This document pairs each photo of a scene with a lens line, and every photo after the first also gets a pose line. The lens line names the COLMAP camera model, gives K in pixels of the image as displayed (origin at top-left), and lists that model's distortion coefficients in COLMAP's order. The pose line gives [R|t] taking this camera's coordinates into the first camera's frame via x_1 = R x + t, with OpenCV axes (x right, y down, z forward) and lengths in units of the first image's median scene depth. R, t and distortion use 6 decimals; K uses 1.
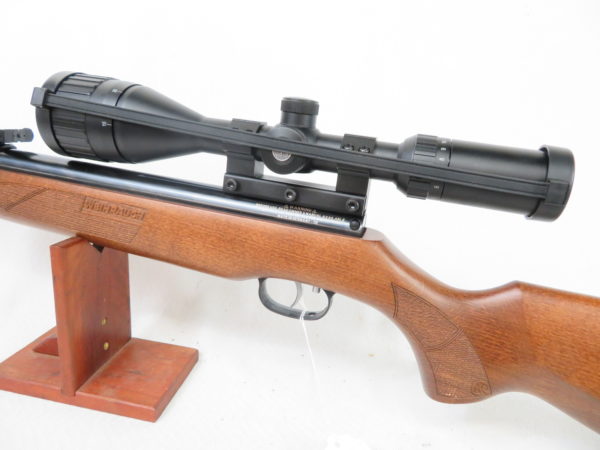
lens RADIAL K [[436.8, 0, 300.2], [0, 436.8, 206.0], [0, 0, 1]] dist [-0.008579, -0.001362]
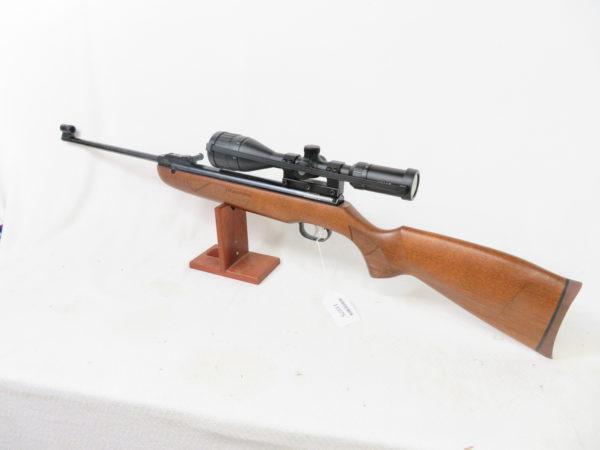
lens RADIAL K [[436.8, 0, 300.2], [0, 436.8, 206.0], [0, 0, 1]] dist [-0.008579, -0.001362]
pose [[0.962763, 0.009349, -0.270184, 0.527592], [0.016822, 0.995394, 0.094386, -0.136323], [0.269821, -0.095417, 0.958171, -1.171082]]
